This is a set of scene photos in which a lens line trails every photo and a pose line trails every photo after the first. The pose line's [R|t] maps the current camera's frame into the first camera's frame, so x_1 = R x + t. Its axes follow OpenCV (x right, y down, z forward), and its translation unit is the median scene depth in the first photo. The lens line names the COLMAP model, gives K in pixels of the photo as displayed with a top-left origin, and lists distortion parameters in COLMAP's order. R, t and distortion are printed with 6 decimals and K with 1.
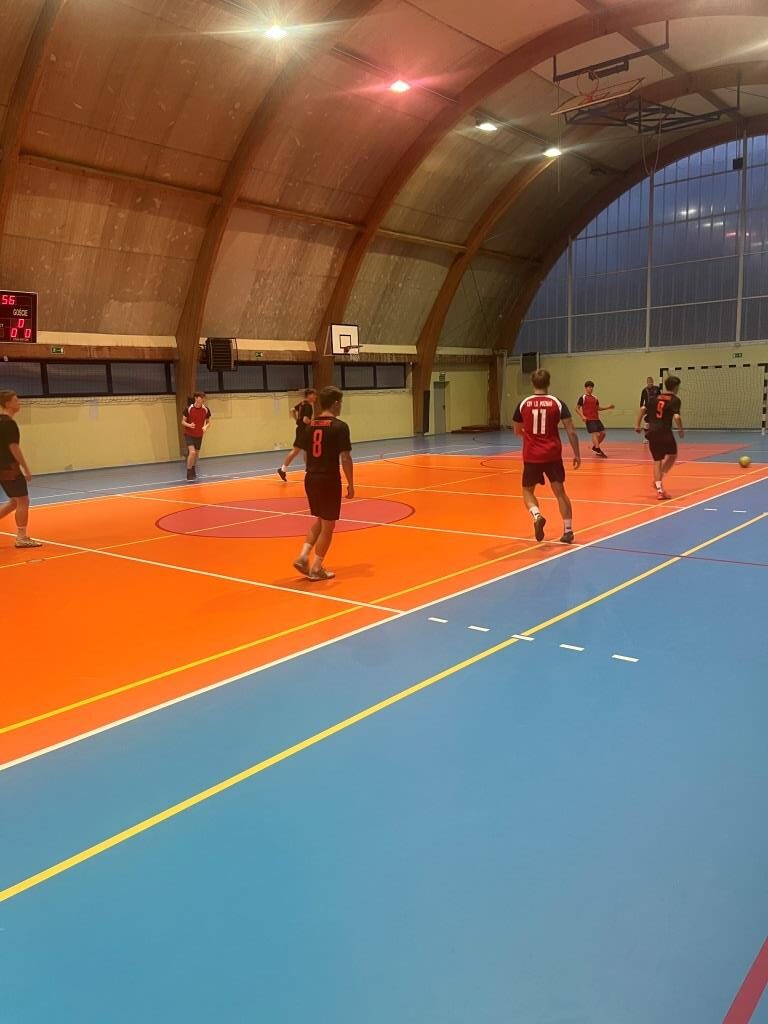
lens RADIAL K [[782.9, 0, 385.1], [0, 782.9, 513.4], [0, 0, 1]] dist [0.042343, 0.000663]
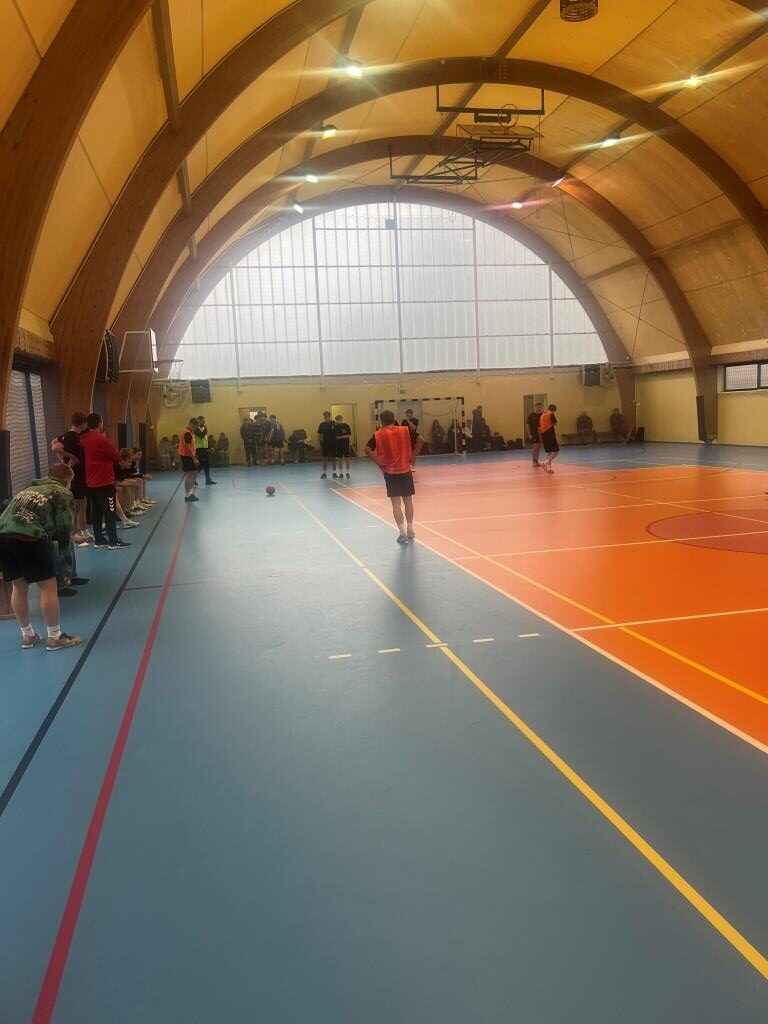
lens RADIAL K [[782.9, 0, 384.4], [0, 782.9, 511.8], [0, 0, 1]] dist [0.042343, 0.000663]
pose [[-0.597717, 0.157434, -0.786098, 0.919486], [-0.063042, 0.968263, 0.241851, -0.243359], [0.799225, 0.194115, -0.568822, 1.348621]]
